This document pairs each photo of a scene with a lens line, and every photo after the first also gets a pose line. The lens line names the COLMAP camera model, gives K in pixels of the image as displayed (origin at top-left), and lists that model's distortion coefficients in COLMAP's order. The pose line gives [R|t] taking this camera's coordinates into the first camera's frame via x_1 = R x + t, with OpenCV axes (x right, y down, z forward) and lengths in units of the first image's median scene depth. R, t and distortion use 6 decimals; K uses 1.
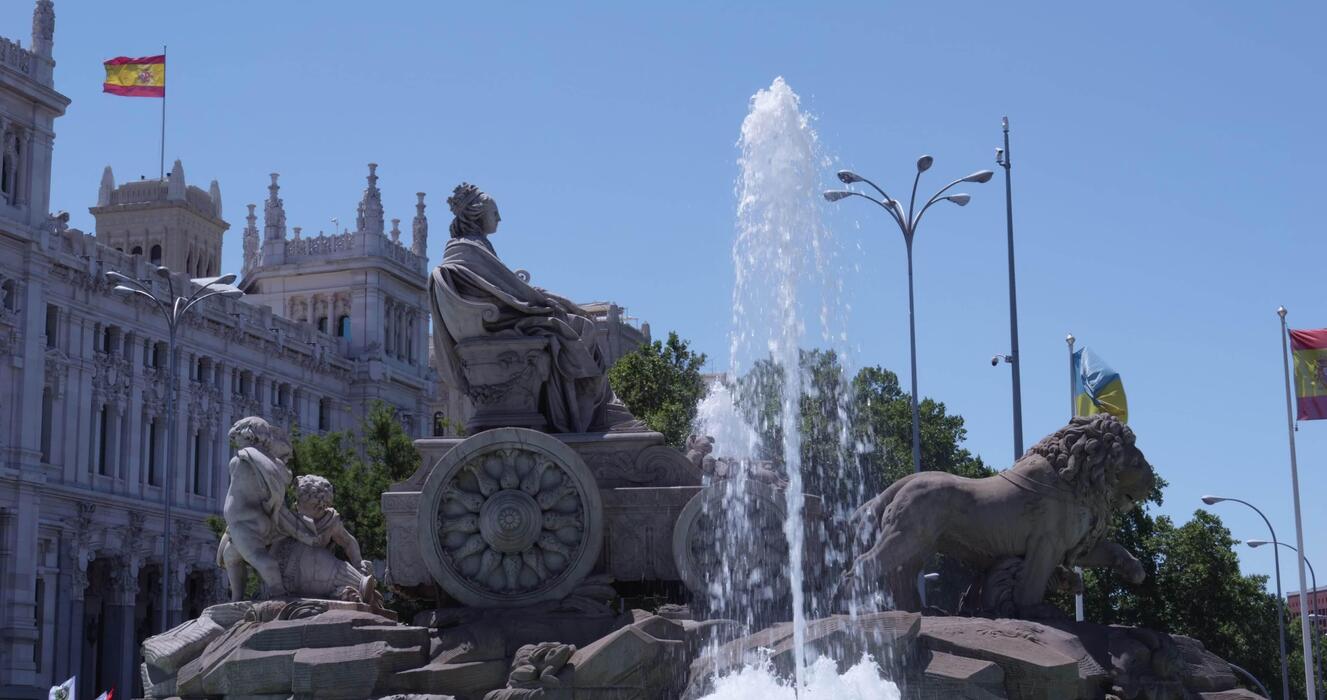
lens RADIAL K [[2060.0, 0, 663.5], [0, 2060.0, 350.0], [0, 0, 1]] dist [-0.111721, 0.528091]
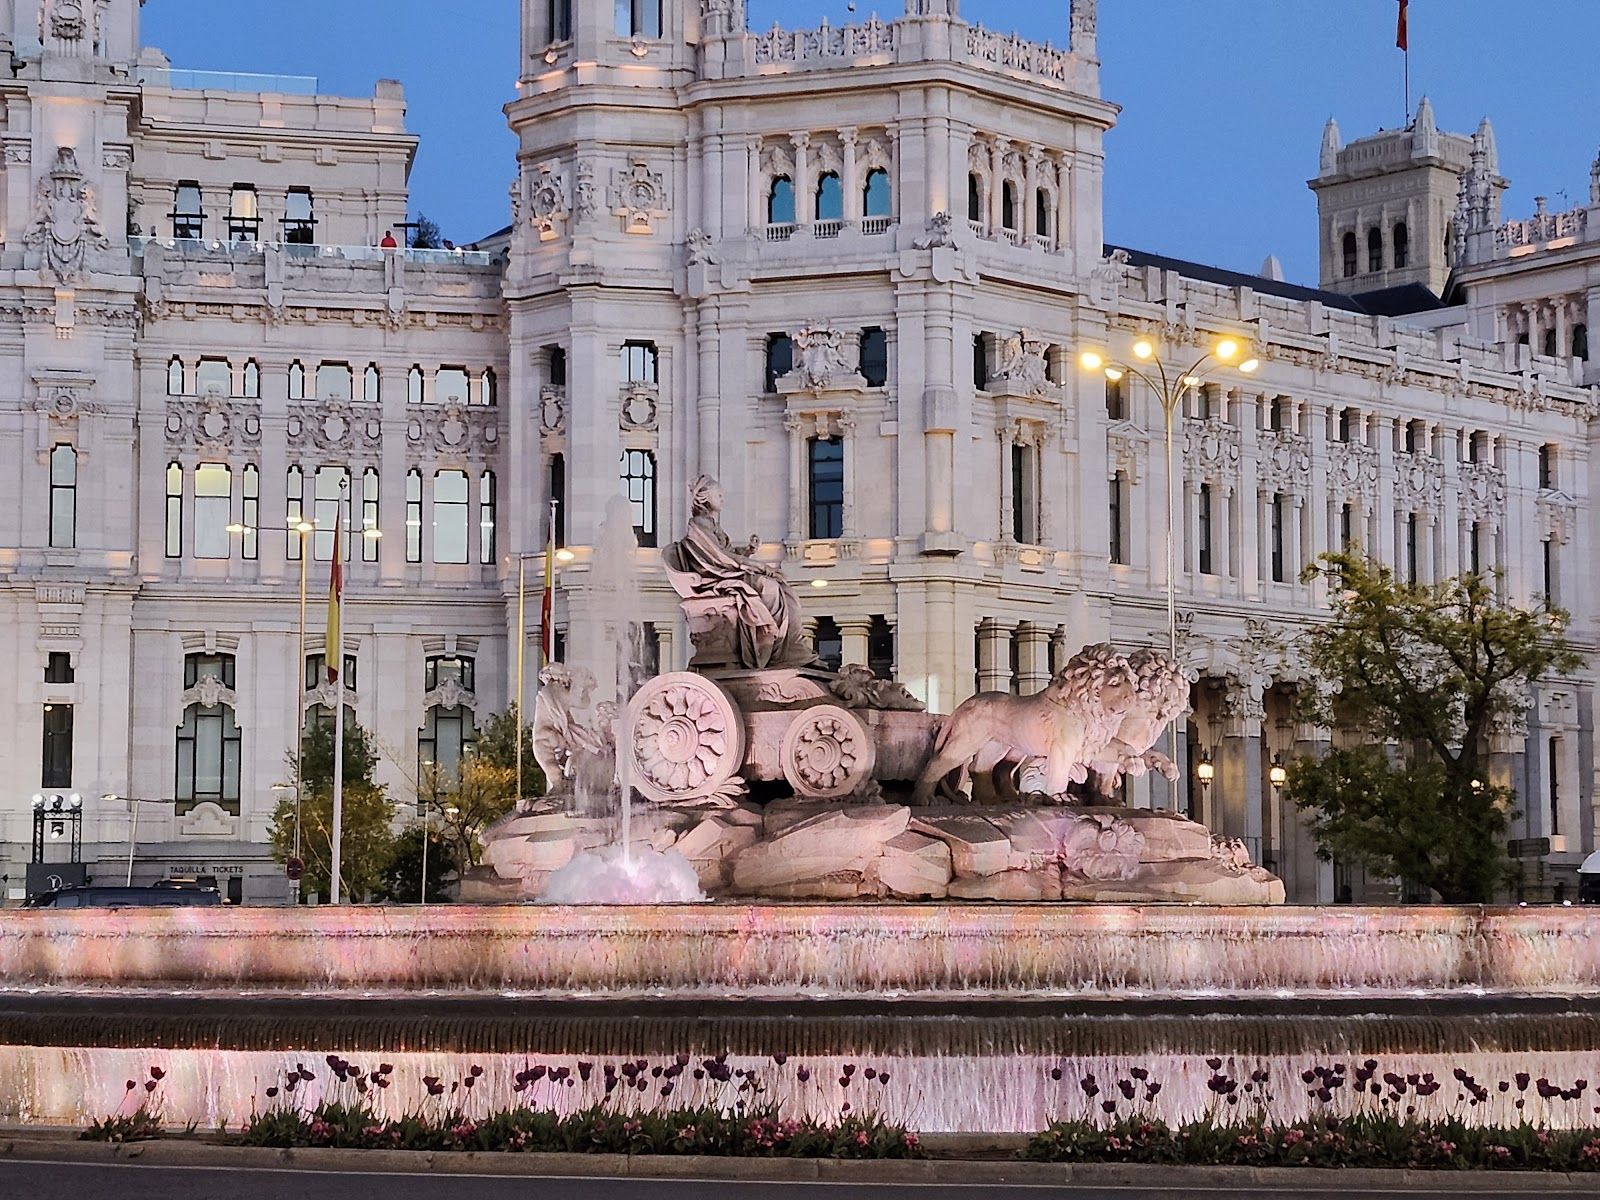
lens RADIAL K [[3088.0, 0, 800.0], [0, 3088.0, 600.0], [0, 0, 1]] dist [0.293616, -1.276684]
pose [[0.877474, -0.039081, -0.478029, 0.163776], [0.081511, 0.994327, 0.068333, -0.023970], [0.472647, -0.098925, 0.875682, -0.127545]]
